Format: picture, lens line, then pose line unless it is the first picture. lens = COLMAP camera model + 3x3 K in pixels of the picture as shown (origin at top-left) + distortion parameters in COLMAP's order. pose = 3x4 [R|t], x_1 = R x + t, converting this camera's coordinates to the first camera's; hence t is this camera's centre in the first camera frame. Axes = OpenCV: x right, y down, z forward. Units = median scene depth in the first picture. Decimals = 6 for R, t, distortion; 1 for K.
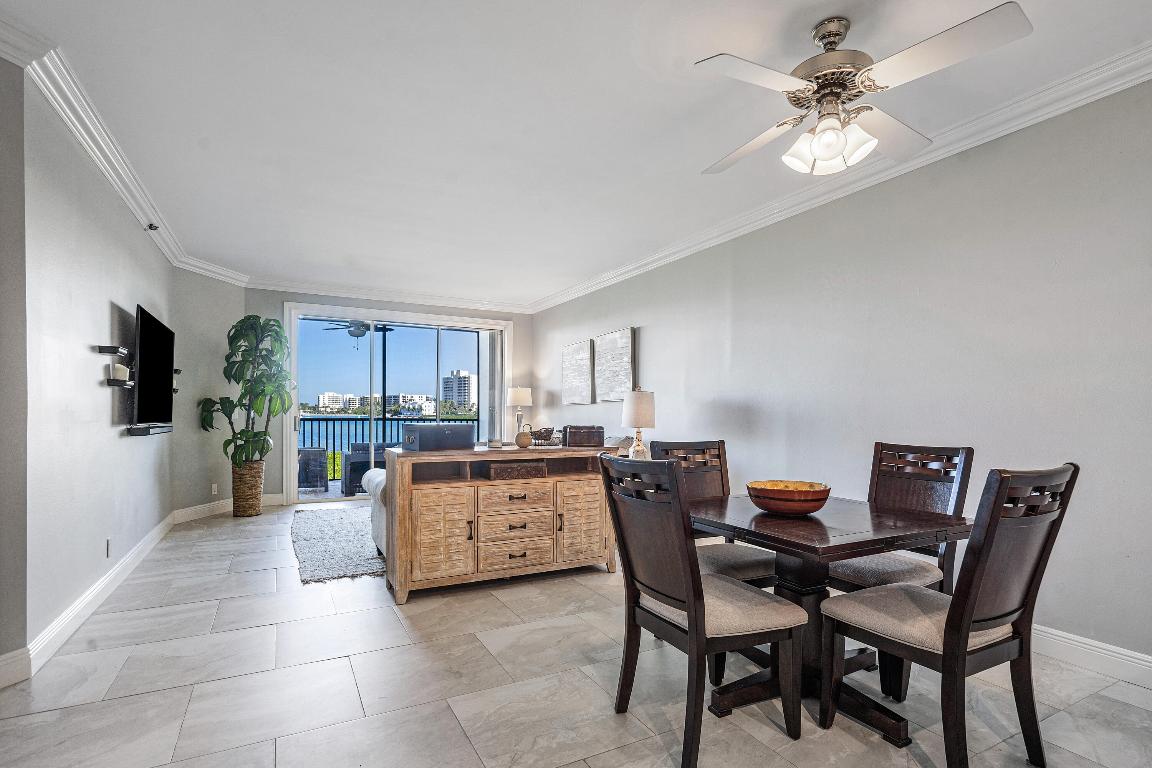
lens RADIAL K [[547.0, 0, 561.2], [0, 547.0, 412.7], [0, 0, 1]] dist [-0.006994, -0.000467]
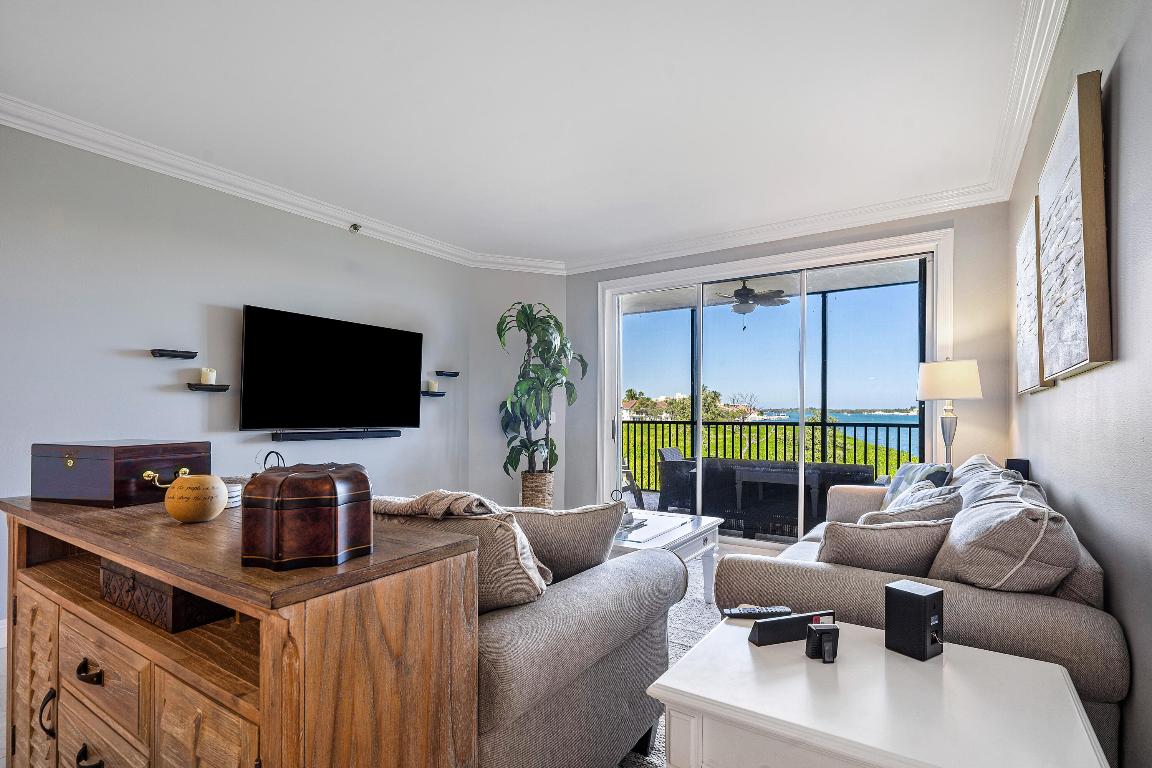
lens RADIAL K [[547.0, 0, 586.0], [0, 547.0, 416.8], [0, 0, 1]] dist [-0.006994, -0.000467]
pose [[0.508028, -0.004703, -0.861328, 0.164481], [0.006459, 0.999978, -0.001650, 0.002116], [0.861316, -0.004725, 0.508047, 0.462693]]
